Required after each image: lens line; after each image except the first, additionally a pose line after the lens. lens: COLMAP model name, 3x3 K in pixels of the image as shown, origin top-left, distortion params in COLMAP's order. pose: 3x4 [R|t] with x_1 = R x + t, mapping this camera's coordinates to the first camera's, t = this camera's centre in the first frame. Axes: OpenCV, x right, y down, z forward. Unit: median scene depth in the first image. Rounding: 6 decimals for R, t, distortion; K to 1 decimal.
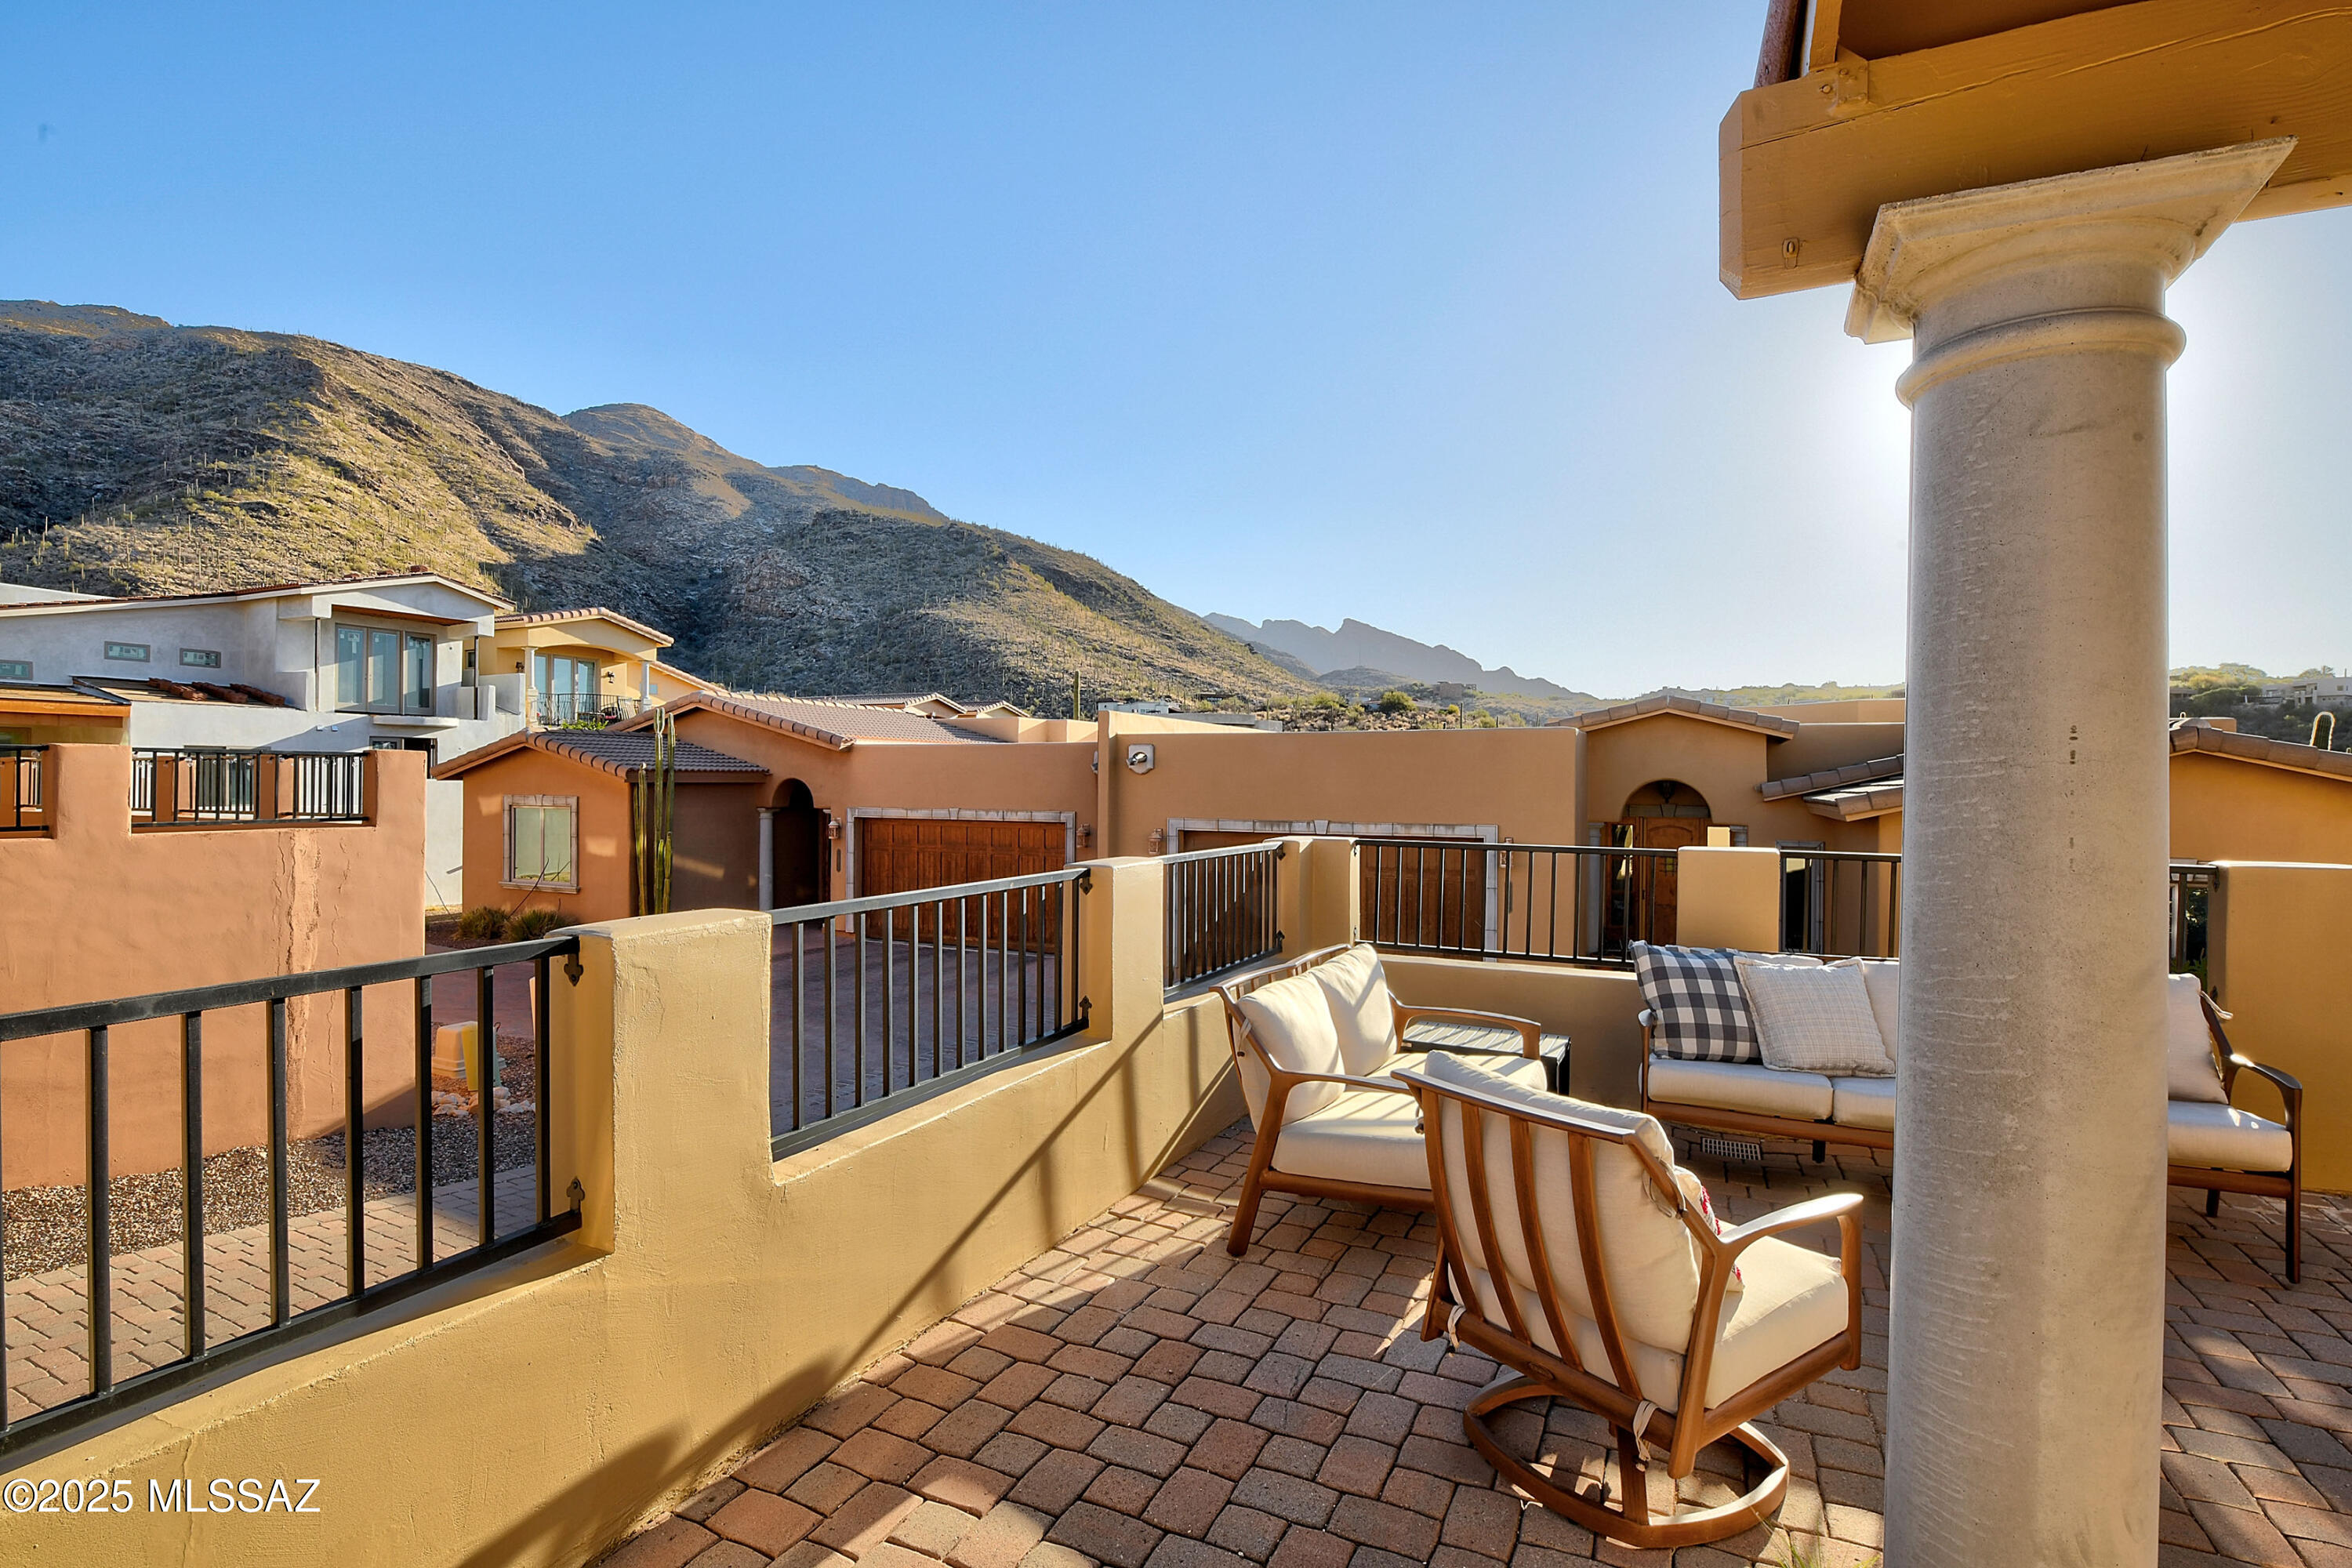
lens RADIAL K [[1098.6, 0, 969.8], [0, 1098.6, 800.7], [0, 0, 1]] dist [-0.007917, -0.003048]
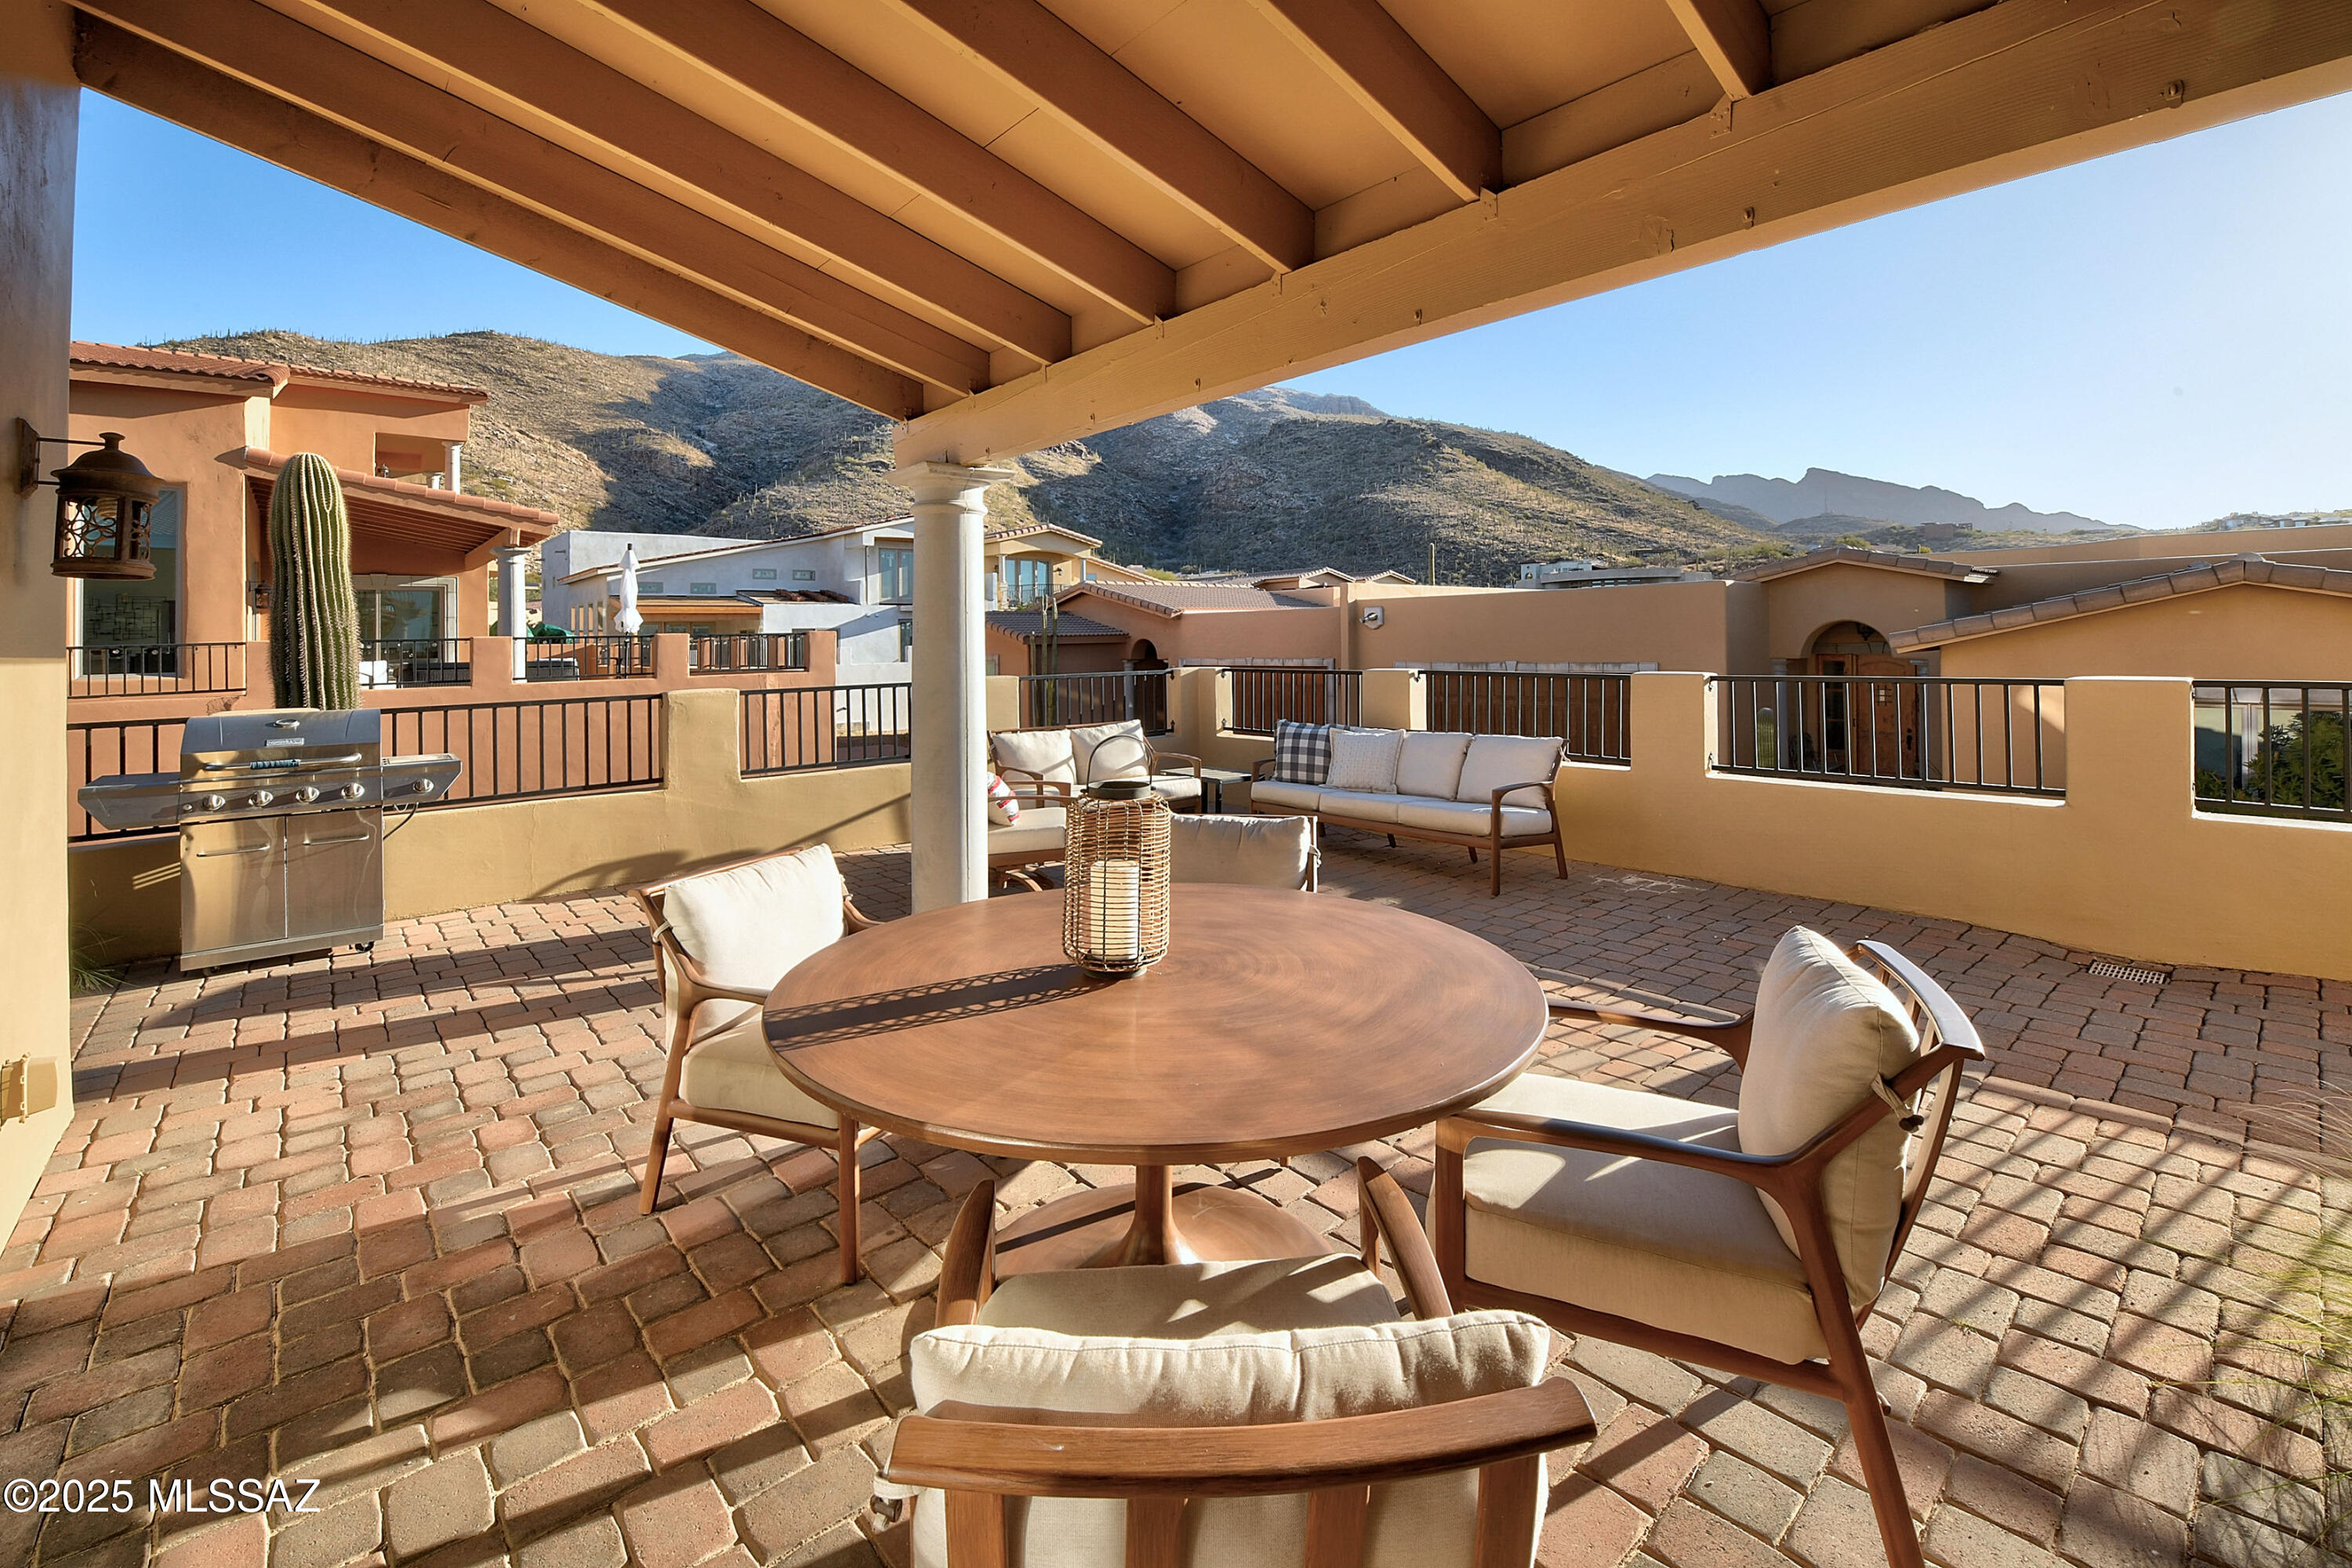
lens RADIAL K [[952.0, 0, 1159.6], [0, 952.0, 635.3], [0, 0, 1]] dist [-0.009246, -0.000776]
pose [[0.942286, -0.027886, -0.333645, 0.114515], [0.020368, 0.999454, -0.026011, 0.003033], [0.334188, 0.017714, 0.942340, -0.067932]]
